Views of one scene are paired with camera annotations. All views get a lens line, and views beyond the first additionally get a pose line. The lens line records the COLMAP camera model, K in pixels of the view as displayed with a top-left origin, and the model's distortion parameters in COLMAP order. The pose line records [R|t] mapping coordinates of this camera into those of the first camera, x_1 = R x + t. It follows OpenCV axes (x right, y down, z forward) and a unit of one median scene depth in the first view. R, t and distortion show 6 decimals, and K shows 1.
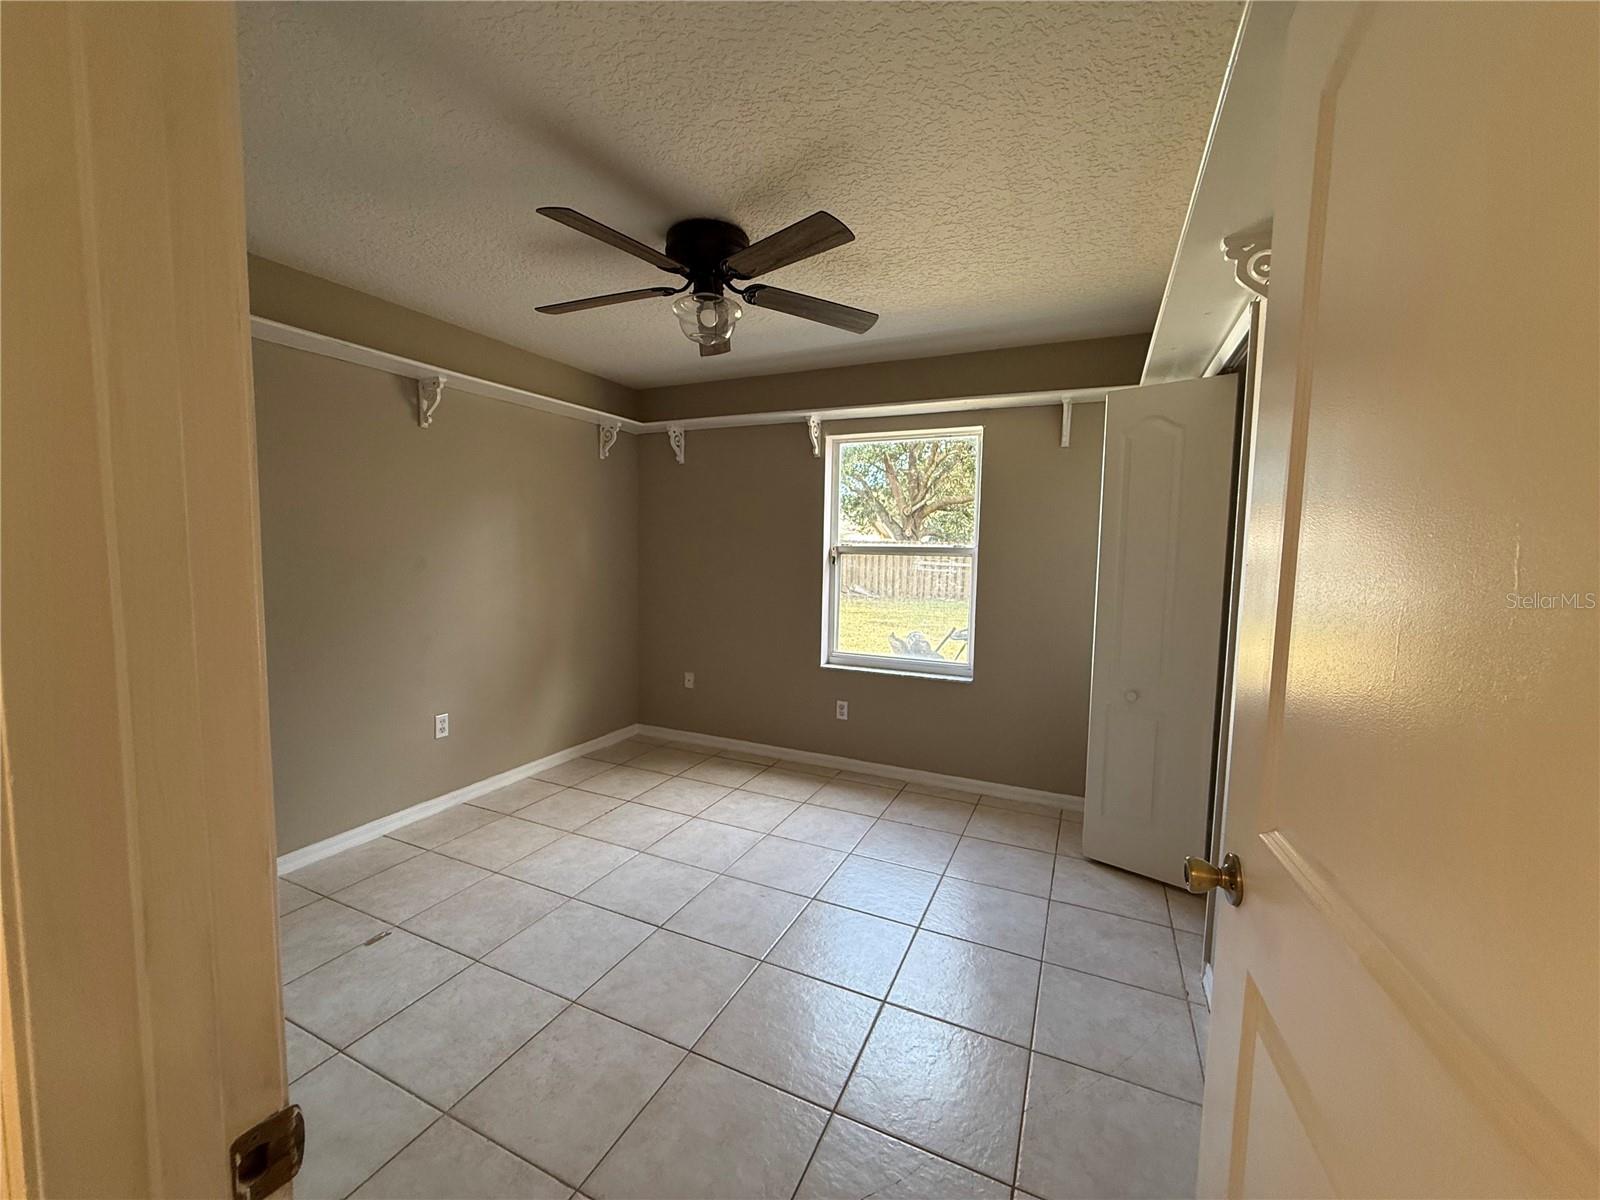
lens RADIAL K [[637.7, 0, 790.6], [0, 637.7, 594.9], [0, 0, 1]] dist [-0.004071, 0.001108]
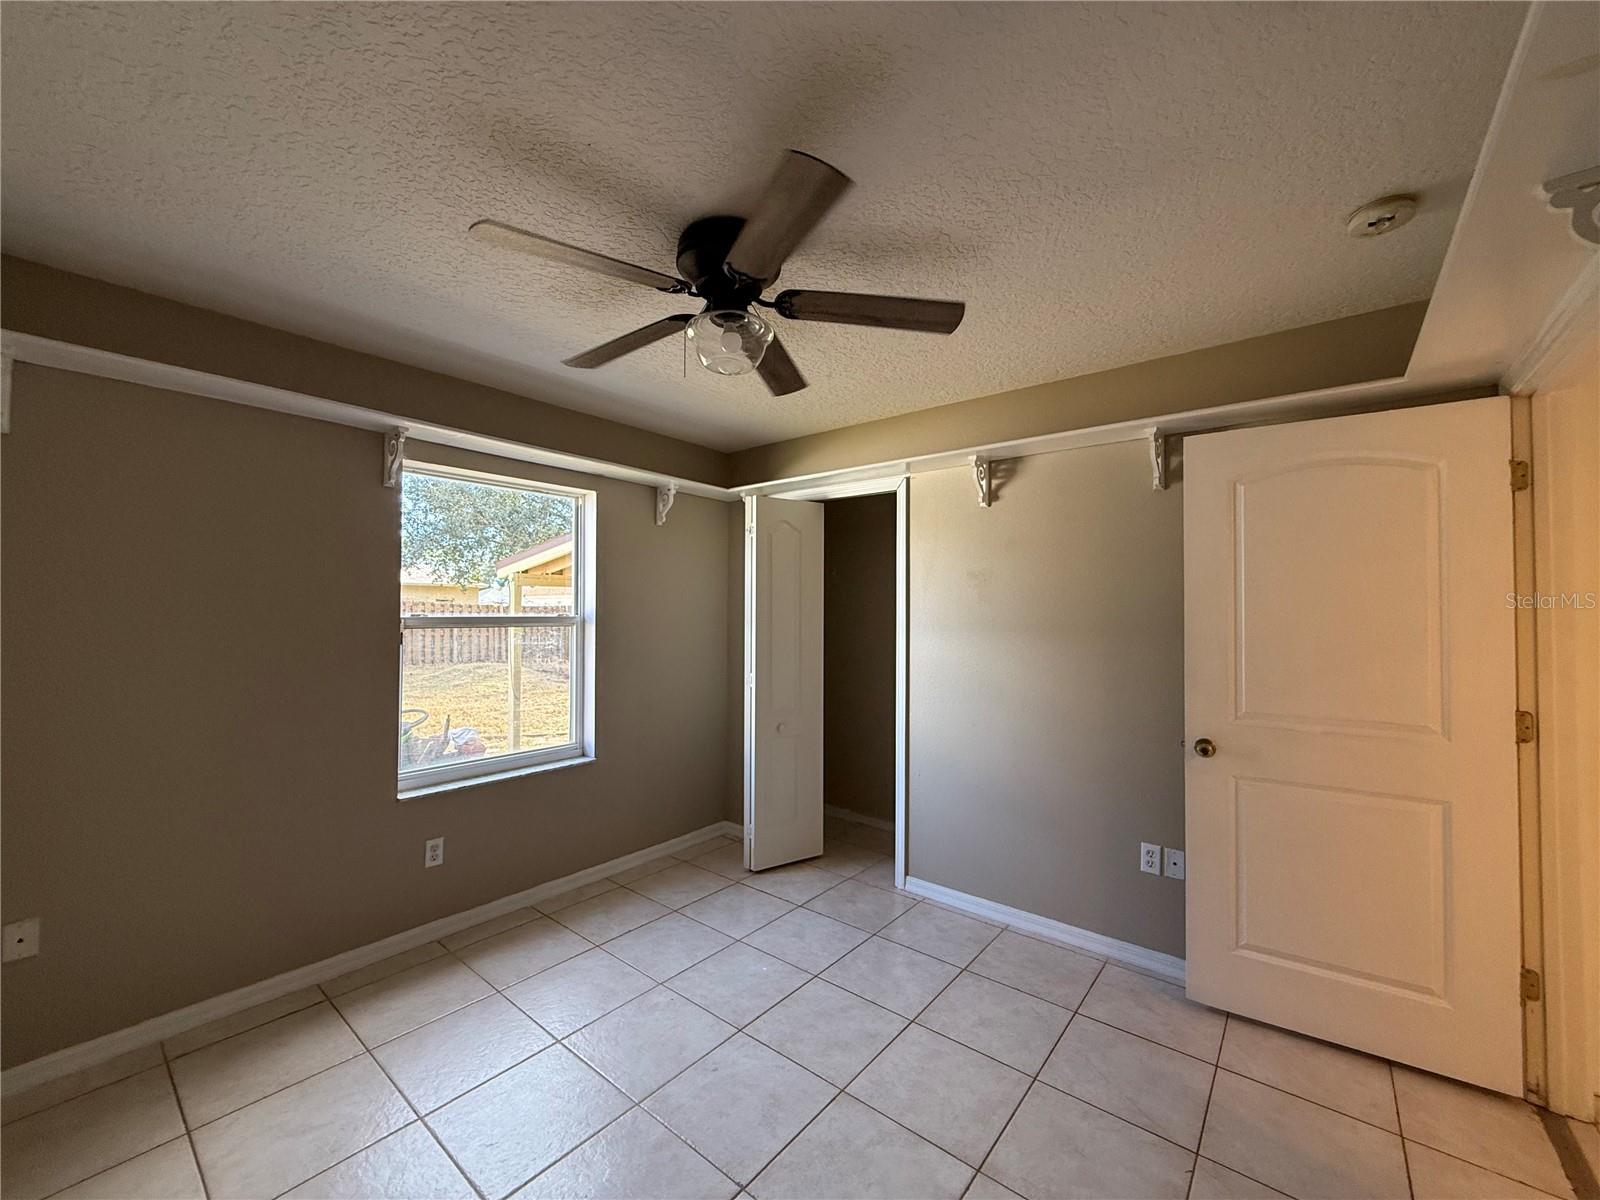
lens RADIAL K [[637.7, 0, 793.2], [0, 637.7, 590.8], [0, 0, 1]] dist [-0.004071, 0.001108]
pose [[0.244387, 0.018175, 0.969508, -0.610564], [0.075011, 0.996474, -0.037589, -0.059111], [-0.966772, 0.081910, 0.242162, 0.519373]]
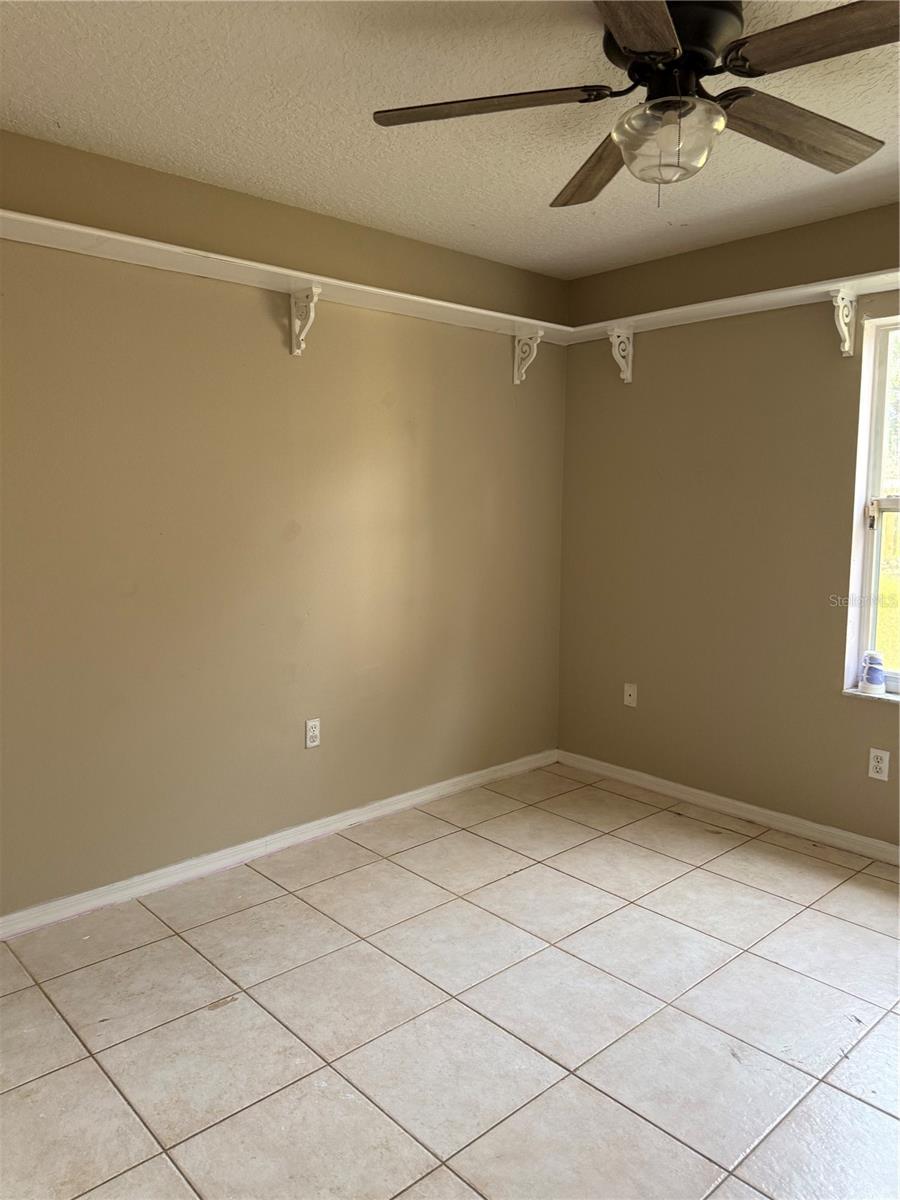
lens RADIAL K [[849.3, 0, 440.3], [0, 849.3, 591.4], [0, 0, 1]] dist [0.041972, -0.050700]
pose [[0.925227, 0.027534, -0.378412, -0.004259], [-0.016052, 0.999311, 0.033463, -0.009927], [0.379073, -0.024887, 0.925032, 0.087920]]
